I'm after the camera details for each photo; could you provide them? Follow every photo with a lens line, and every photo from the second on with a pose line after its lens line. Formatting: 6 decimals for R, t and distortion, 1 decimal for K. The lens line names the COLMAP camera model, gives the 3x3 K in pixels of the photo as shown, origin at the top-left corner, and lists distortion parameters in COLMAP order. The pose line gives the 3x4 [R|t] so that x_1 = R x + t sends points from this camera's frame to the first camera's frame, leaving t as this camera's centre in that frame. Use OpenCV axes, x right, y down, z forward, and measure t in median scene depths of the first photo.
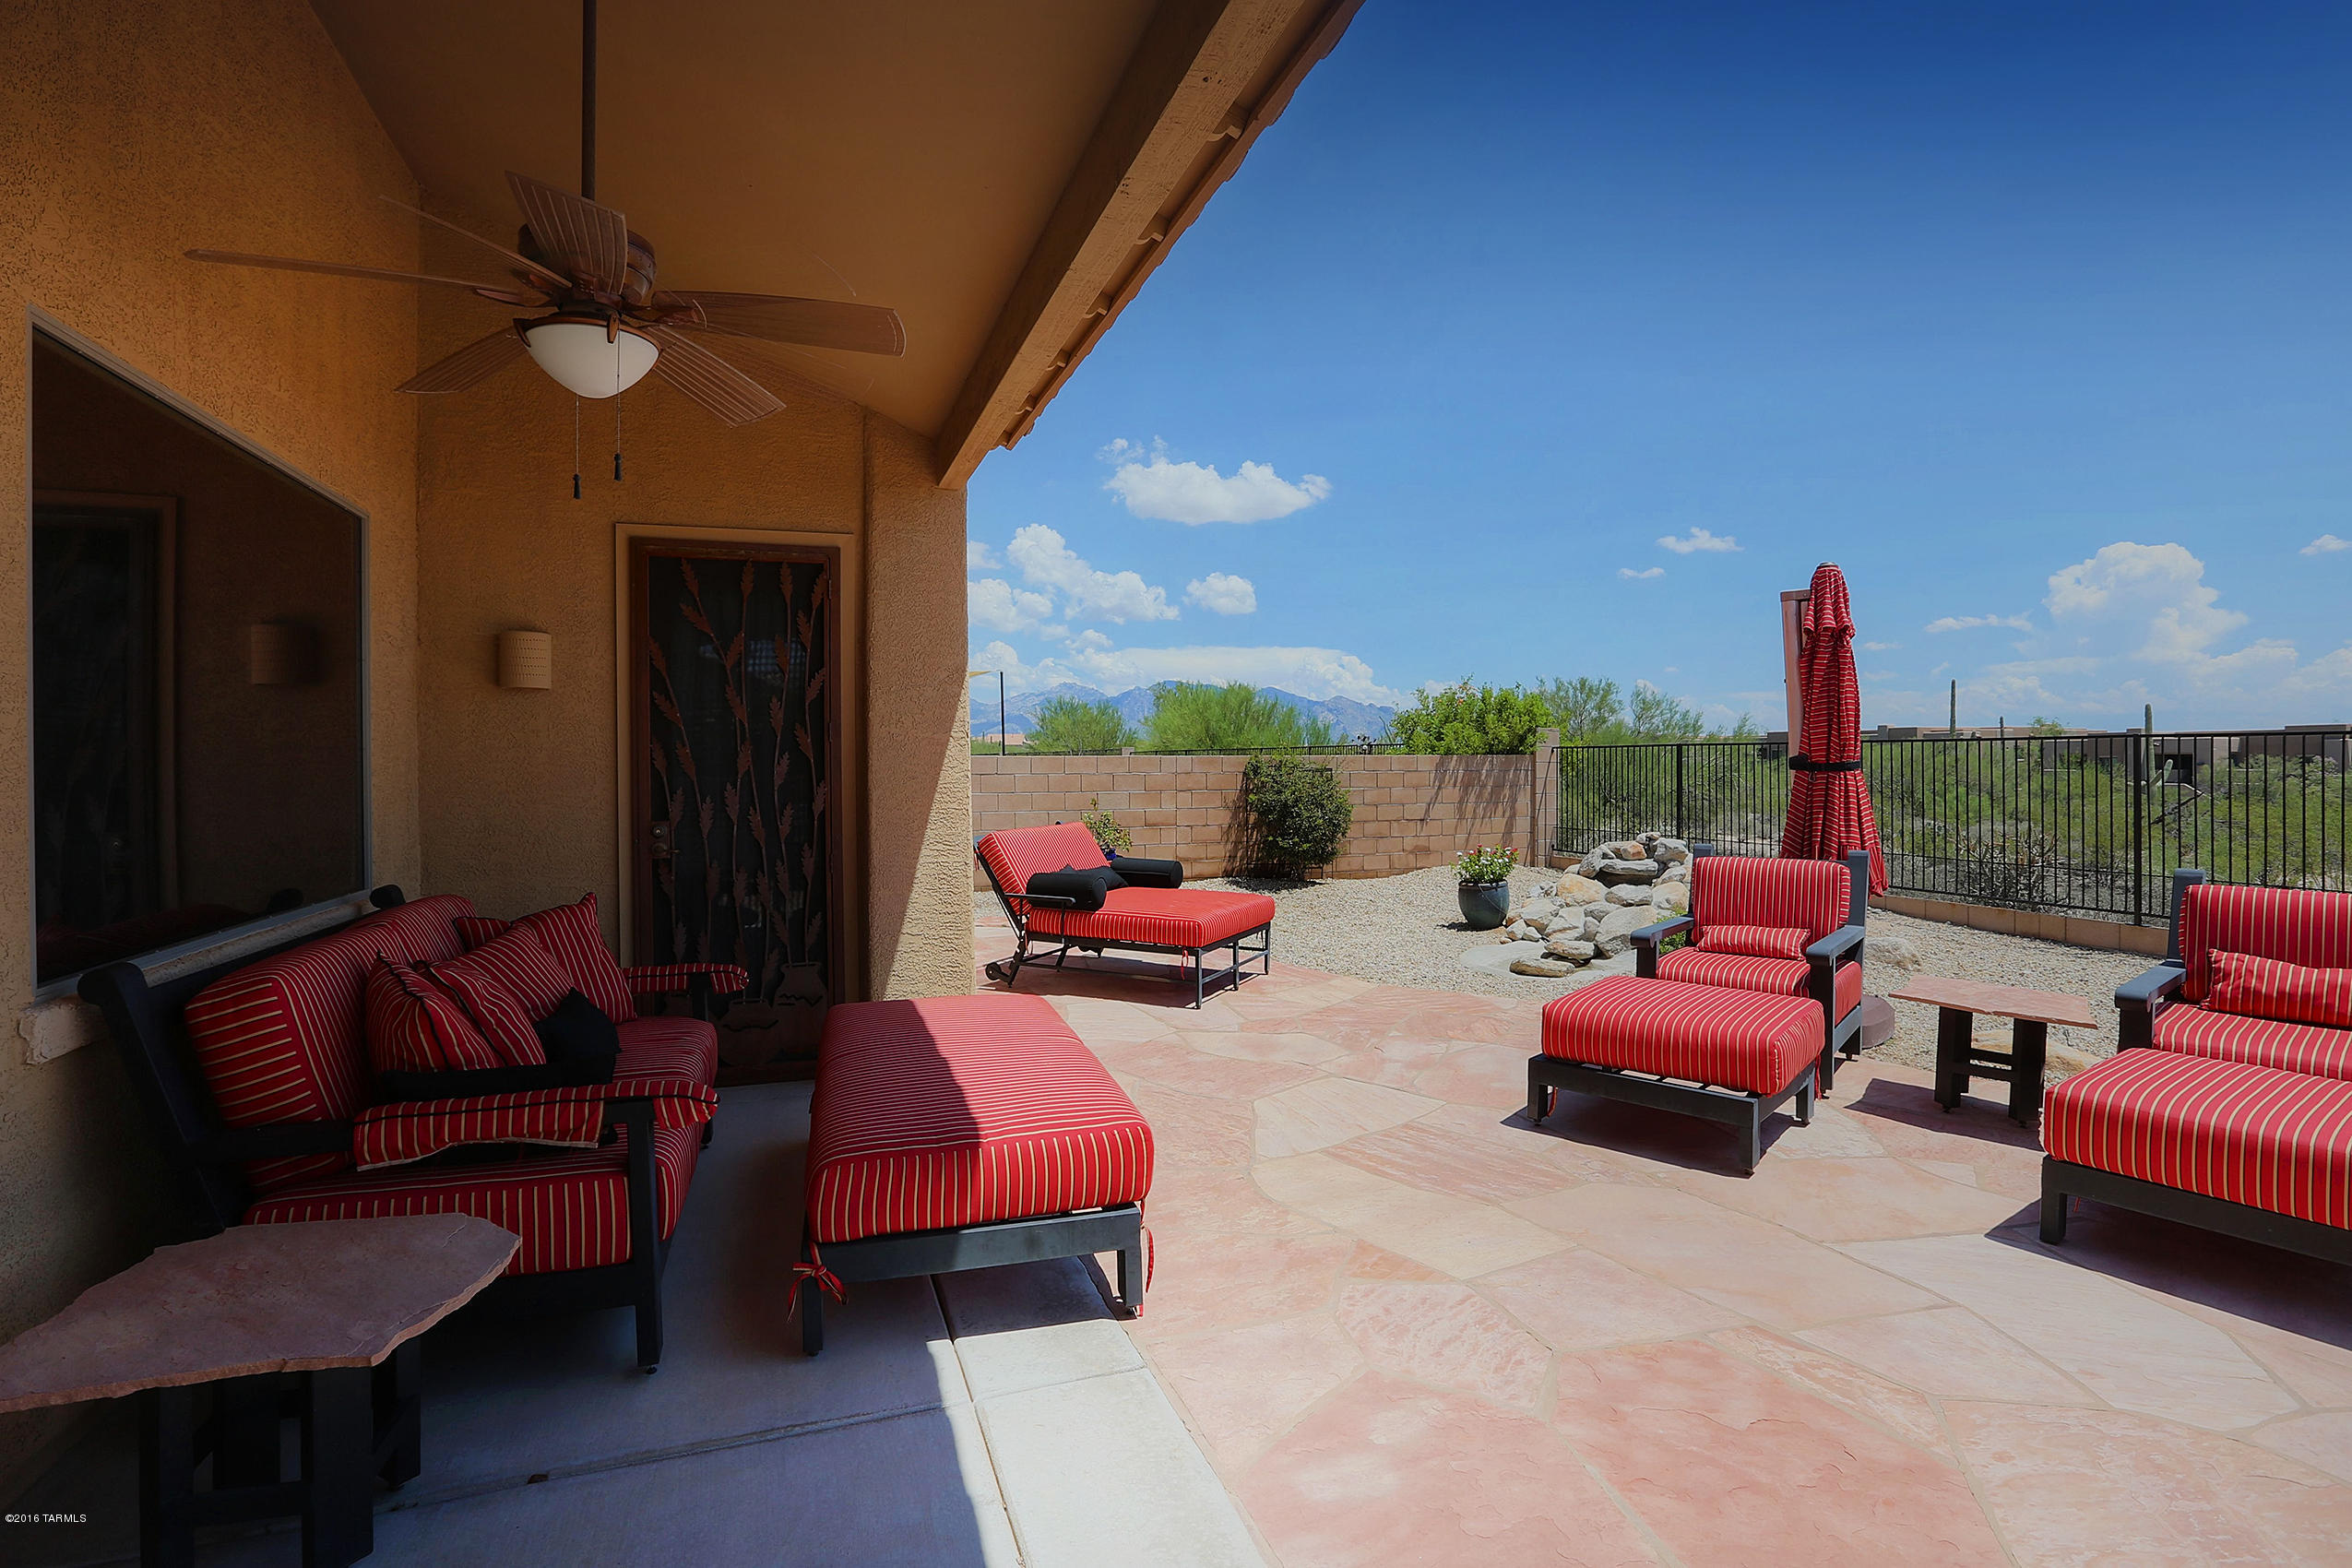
lens RADIAL K [[1096.0, 0, 1223.3], [0, 1096.0, 775.5], [0, 0, 1]] dist [-0.000778, 0.000361]
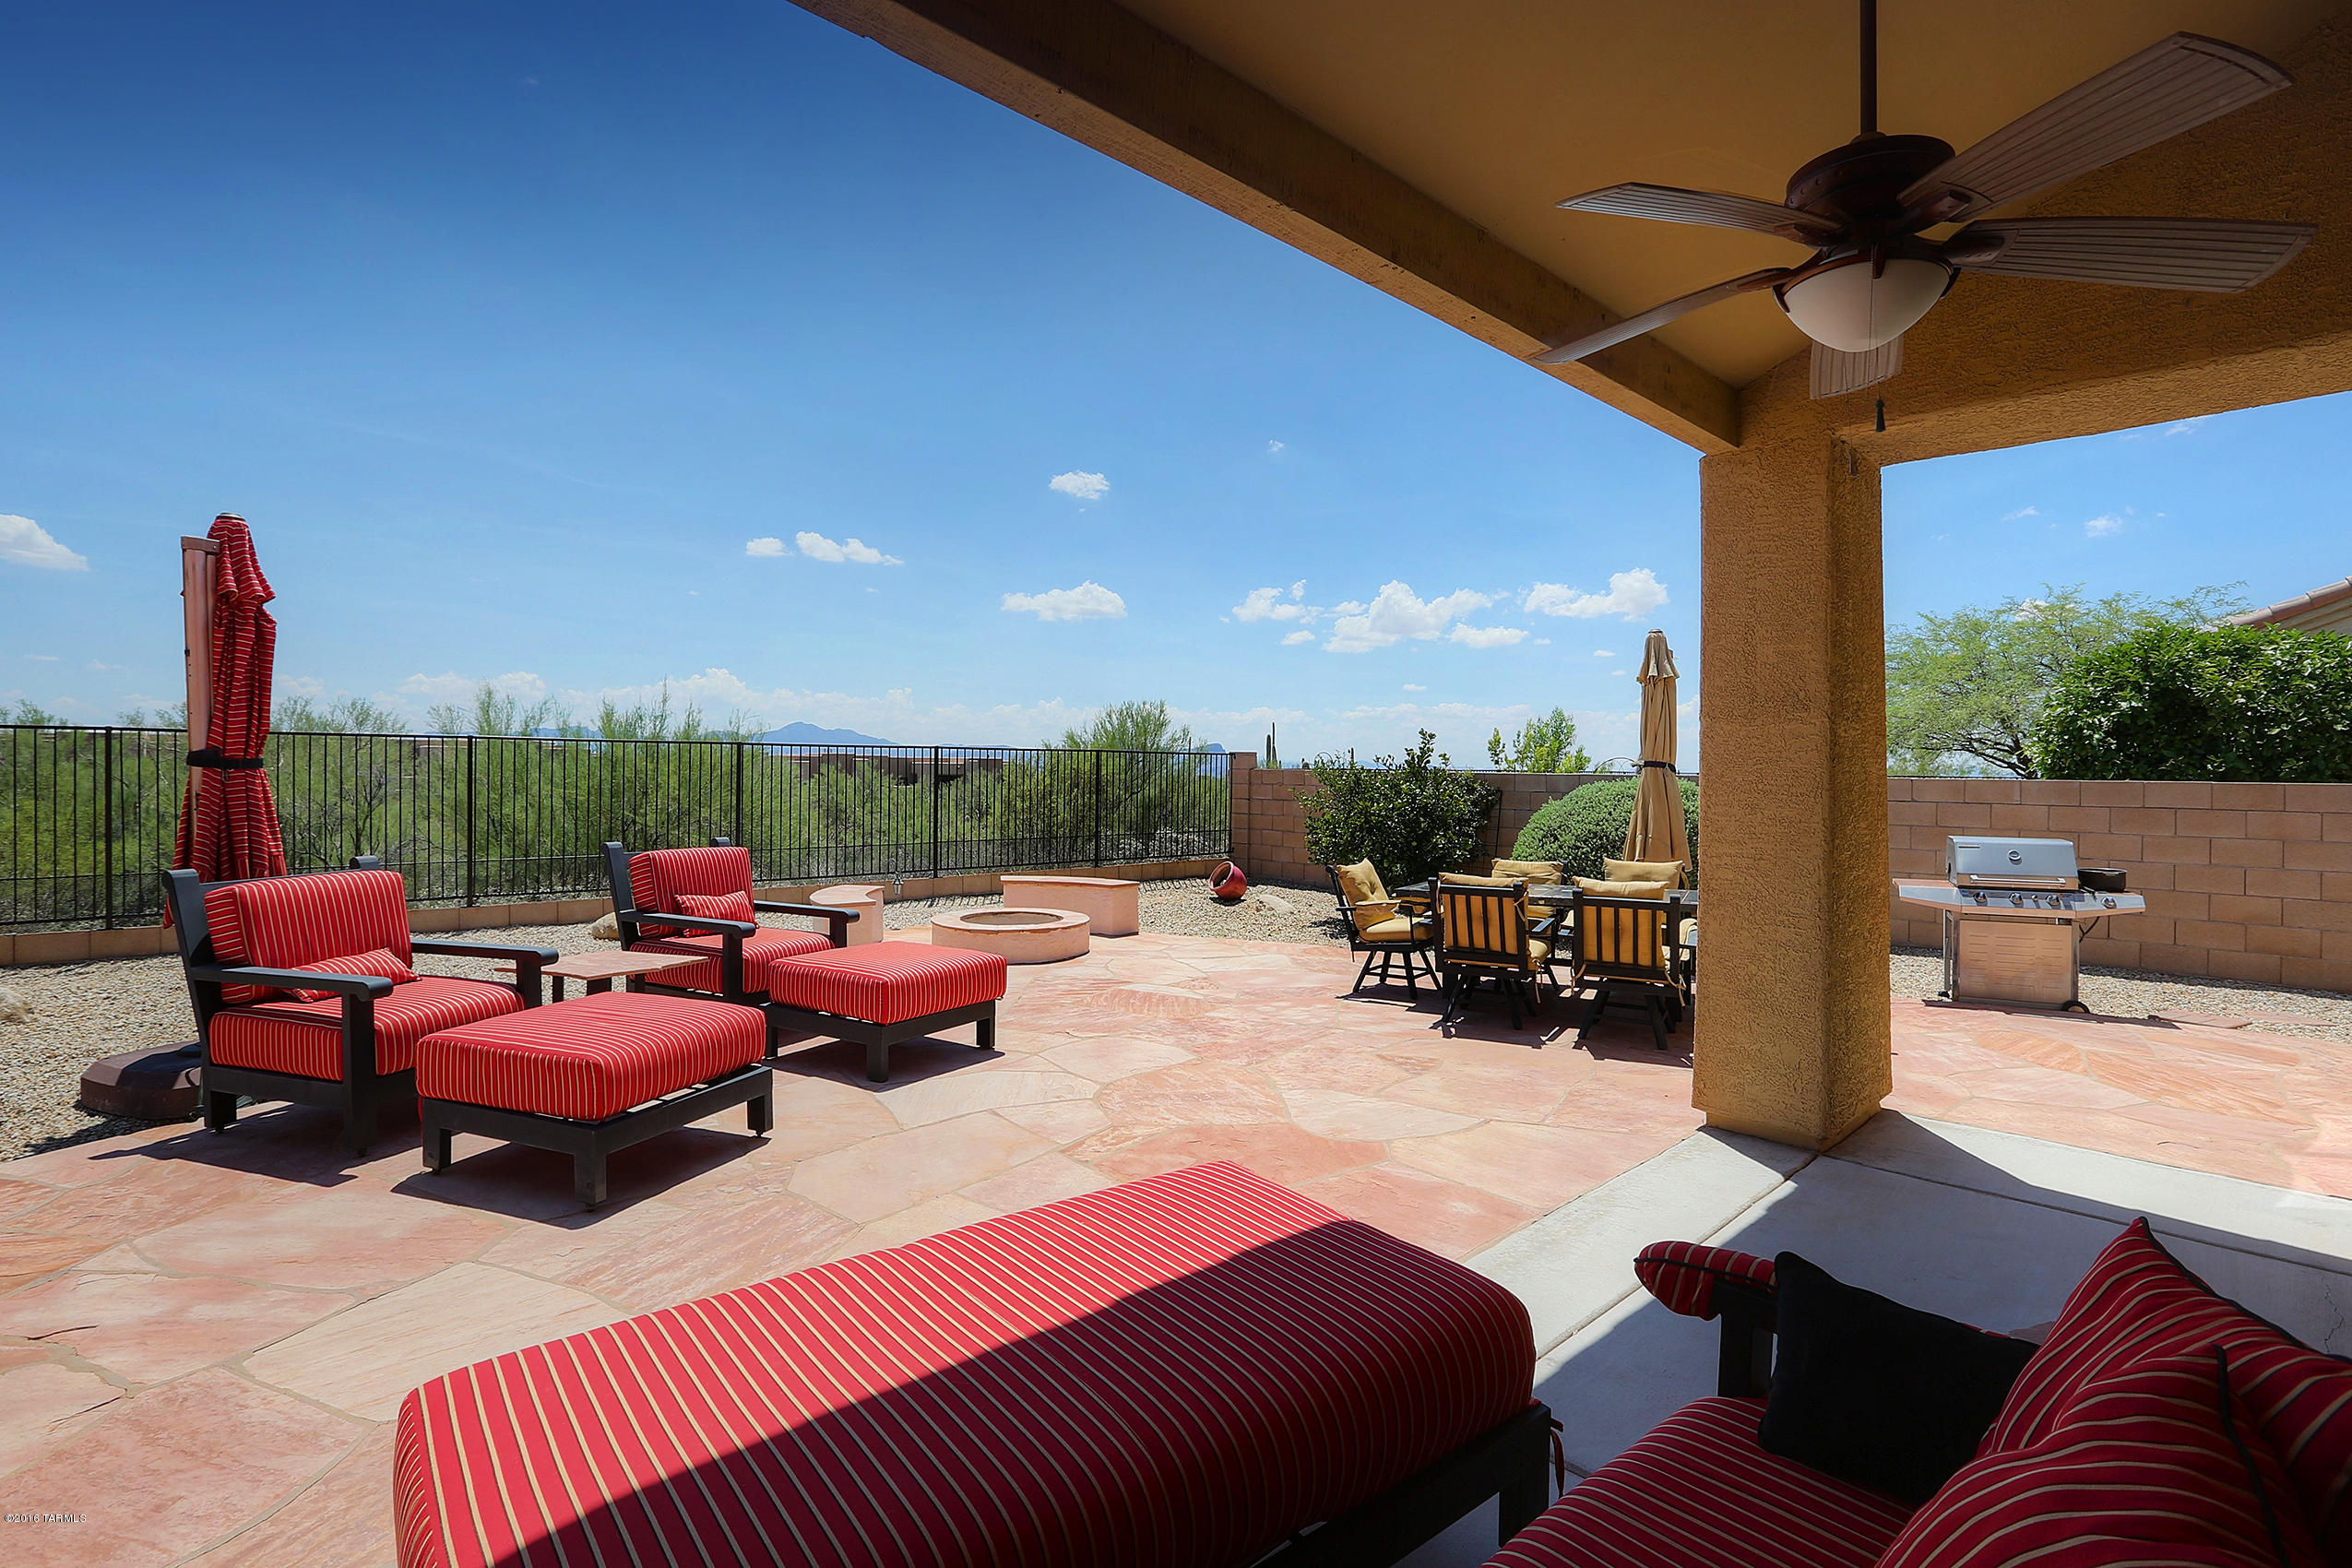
lens RADIAL K [[1105.6, 0, 1103.5], [0, 1105.6, 774.8], [0, 0, 1]] dist [-0.039683, 0.015122]
pose [[-0.308492, -0.008898, 0.951185, -0.271252], [-0.000043, 0.999956, 0.009340, -0.004398], [-0.951227, 0.002840, -0.308479, 0.407429]]
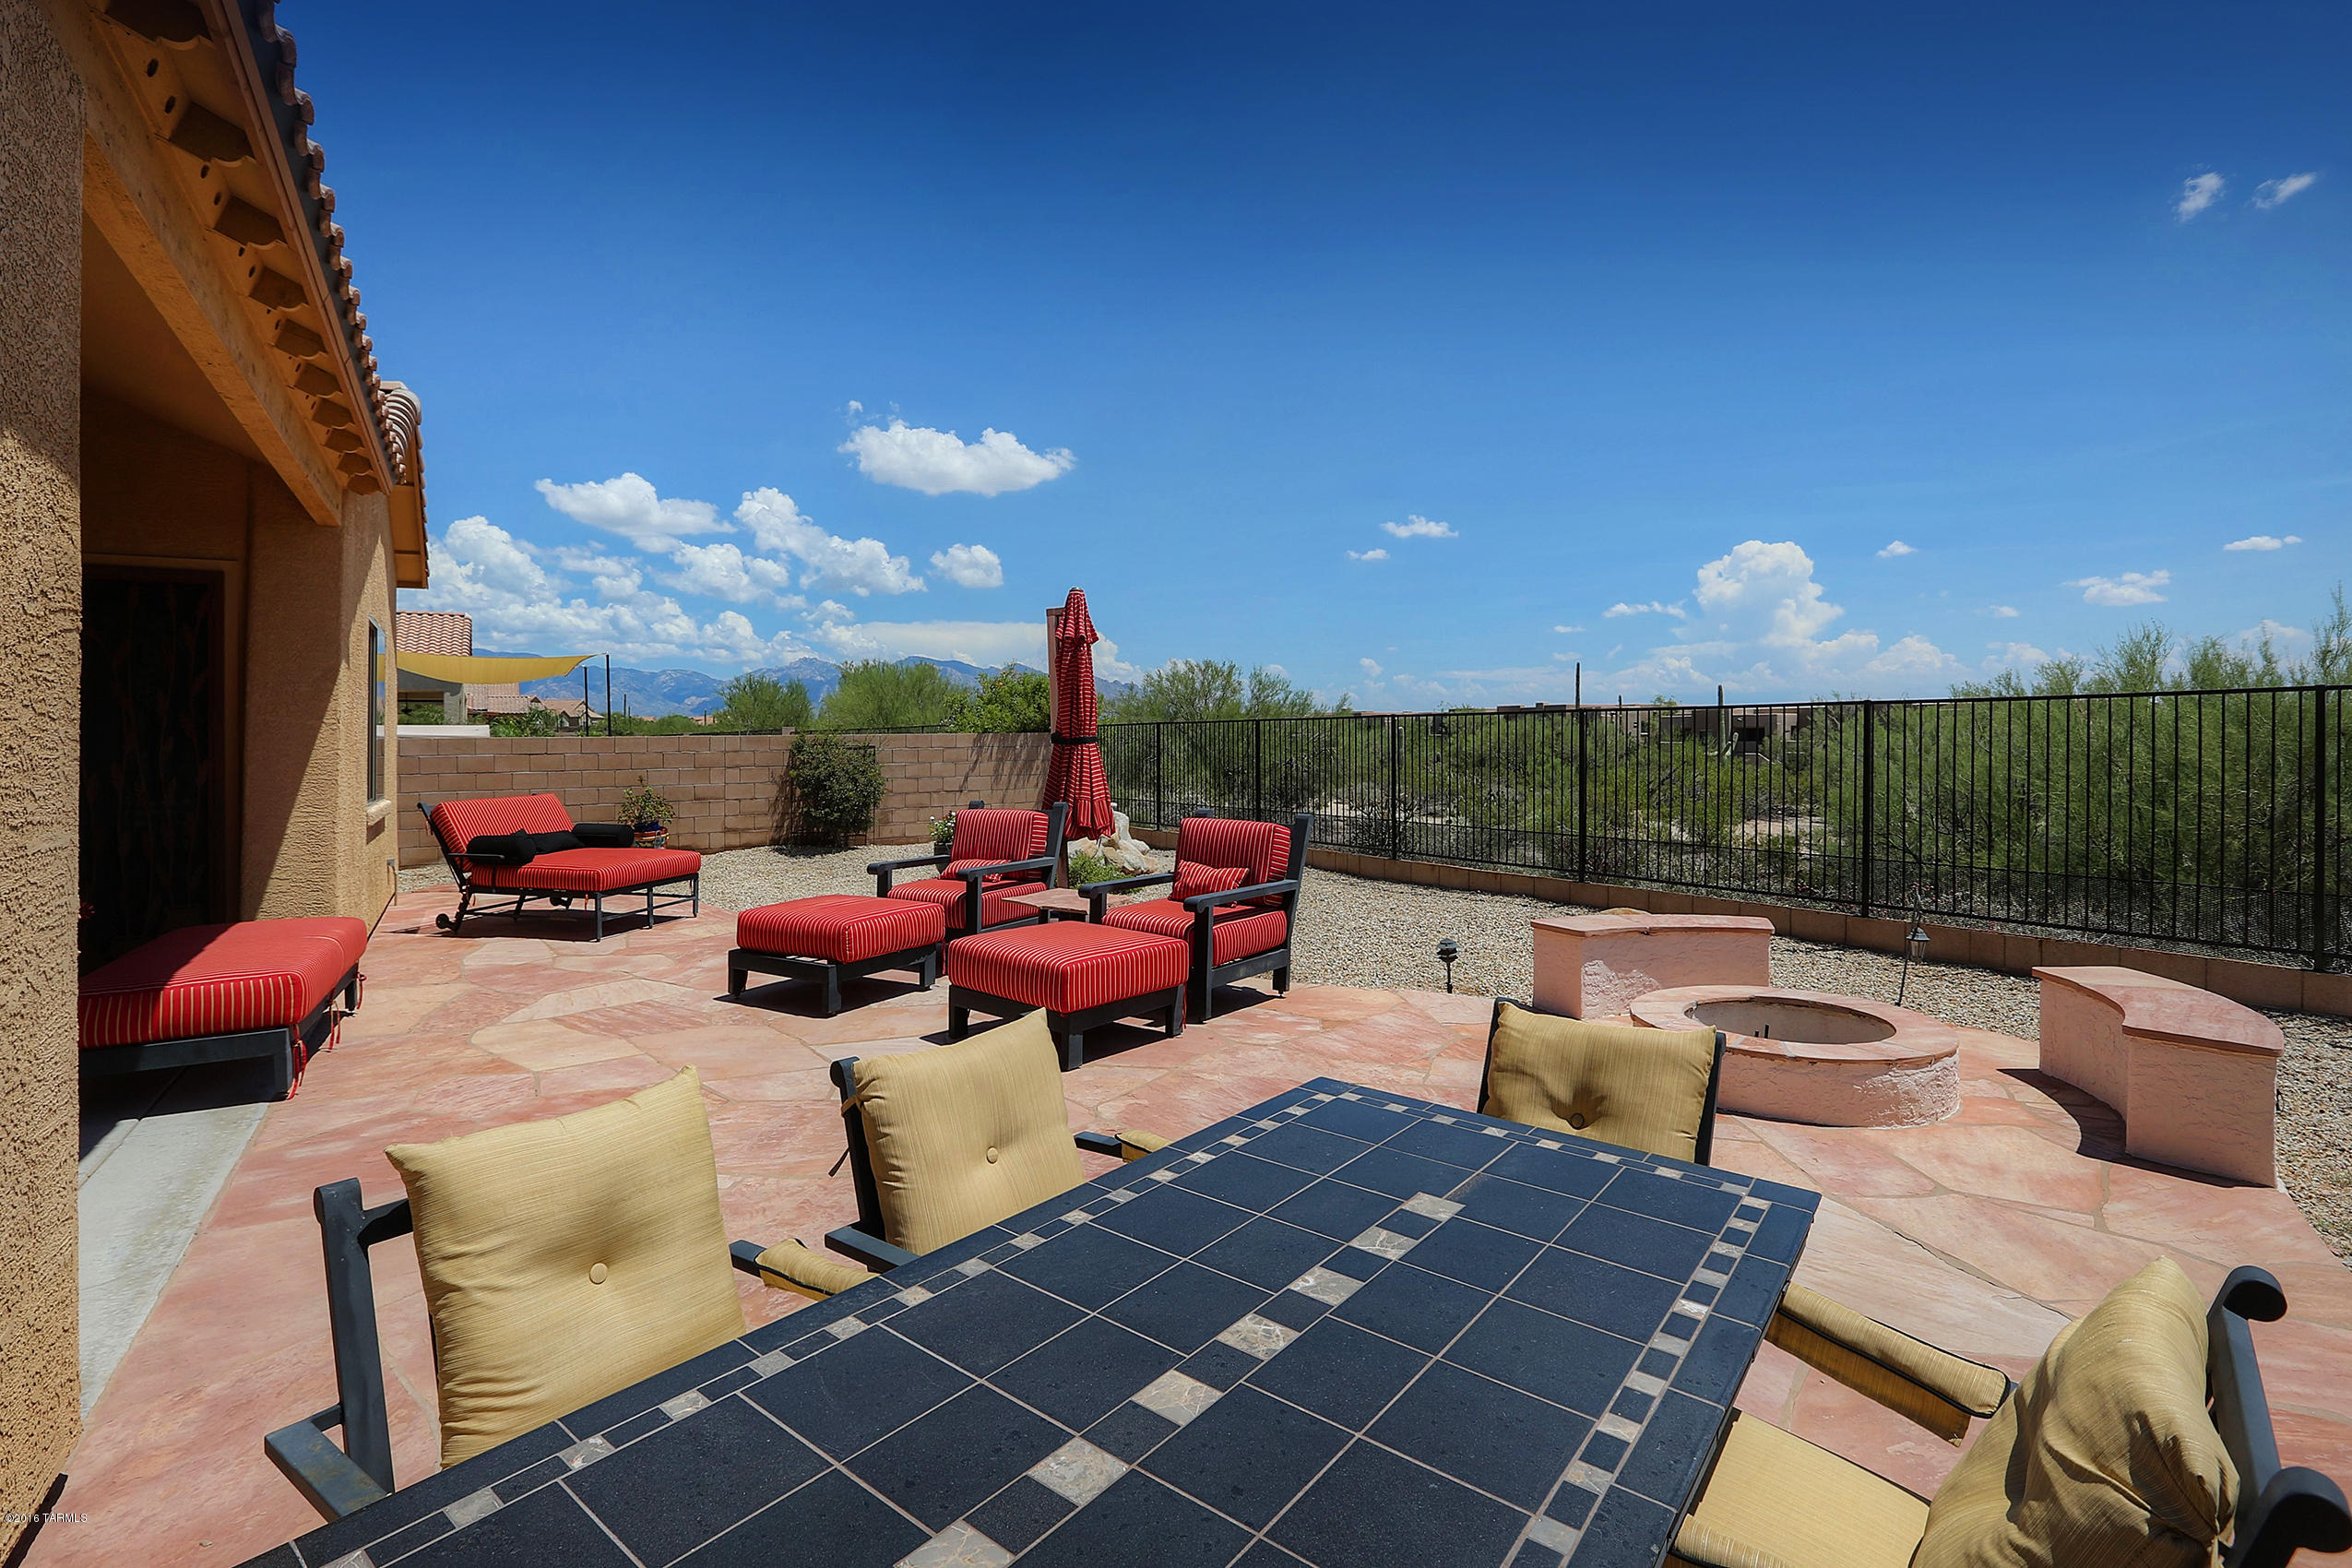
lens RADIAL K [[1099.9, 0, 1145.0], [0, 1099.9, 768.5], [0, 0, 1]] dist [-0.043377, 0.012661]
pose [[0.984775, -0.012177, 0.173406, 0.258199], [0.009776, 0.999844, 0.014694, 0.004290], [-0.173558, -0.012775, 0.984741, -0.211080]]
